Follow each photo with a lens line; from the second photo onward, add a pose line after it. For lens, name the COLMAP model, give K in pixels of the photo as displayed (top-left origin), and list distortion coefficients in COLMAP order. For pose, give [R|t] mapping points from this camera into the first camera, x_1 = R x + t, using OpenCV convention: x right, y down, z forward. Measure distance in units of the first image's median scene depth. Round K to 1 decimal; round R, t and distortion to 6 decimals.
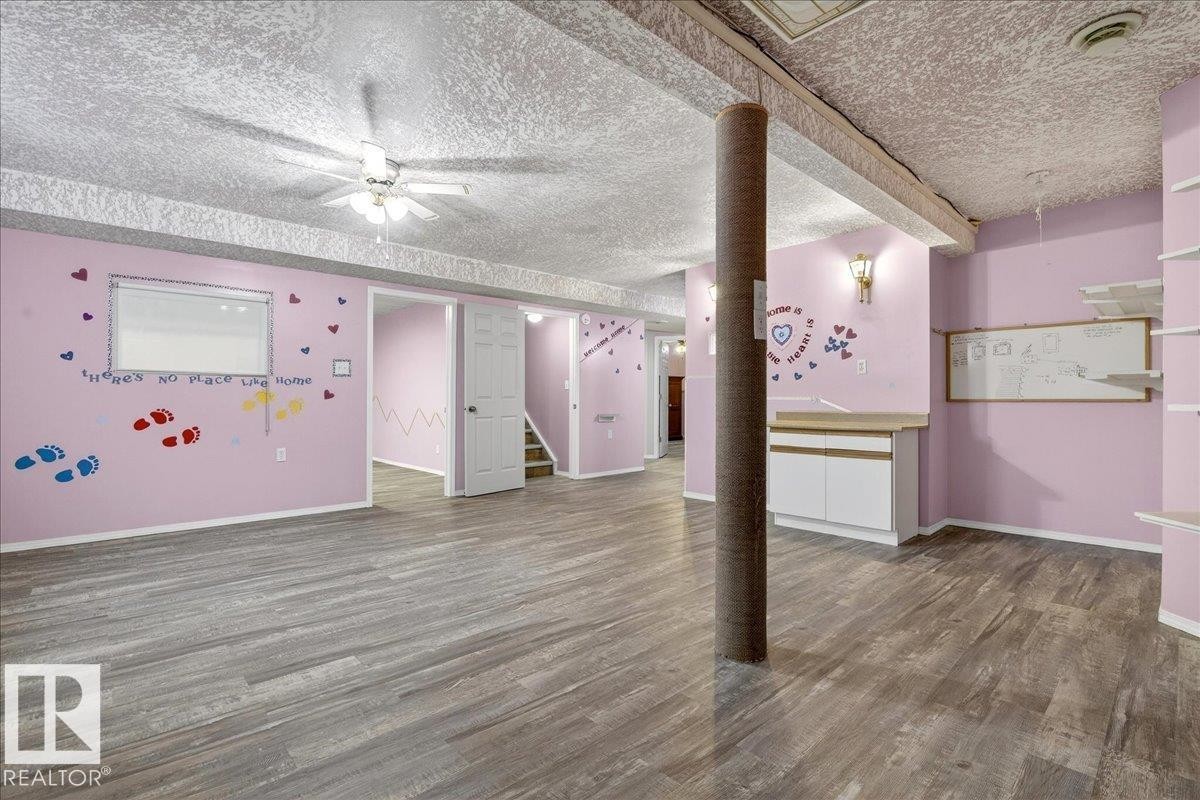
lens RADIAL K [[553.1, 0, 599.1], [0, 553.1, 397.6], [0, 0, 1]] dist [-0.013630, -0.000377]
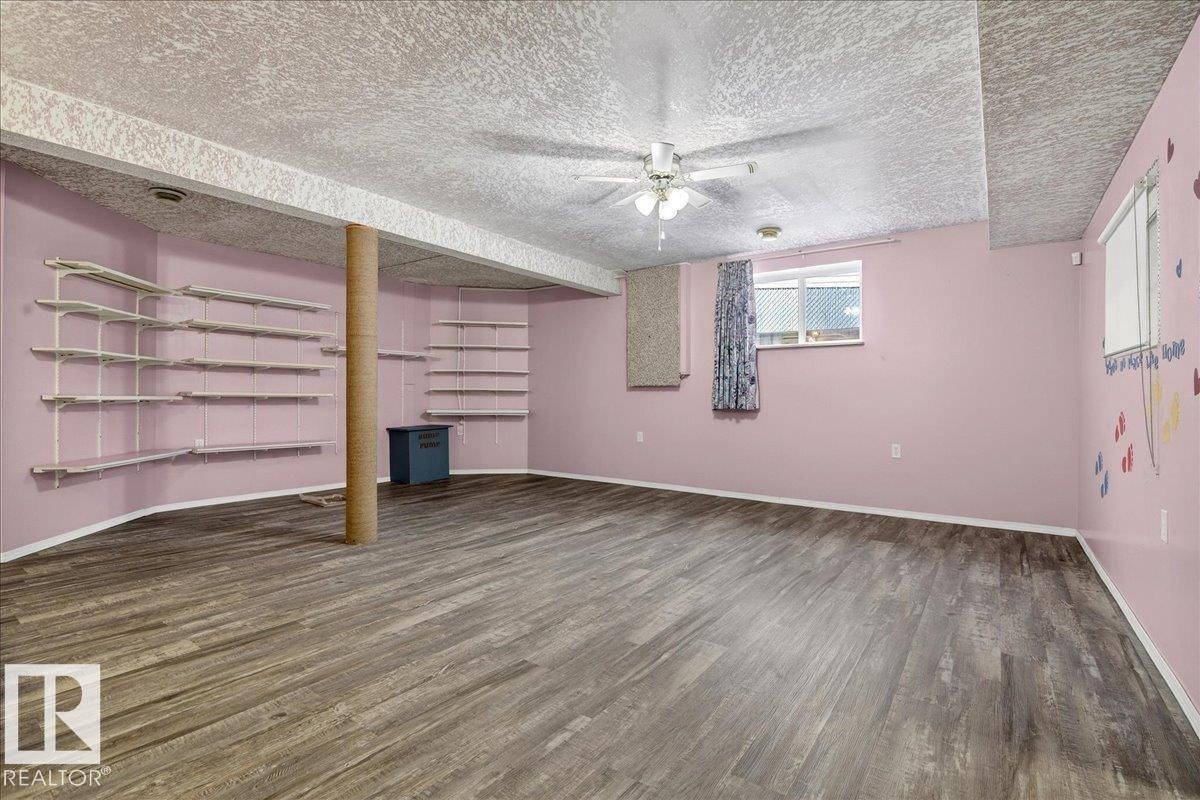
lens RADIAL K [[553.1, 0, 596.2], [0, 553.1, 396.2], [0, 0, 1]] dist [-0.013630, -0.000377]
pose [[-0.982058, -0.004127, -0.188535, -0.093888], [-0.003063, 0.999978, -0.005932, 0.011187], [0.188556, -0.005248, -0.982048, 1.963290]]
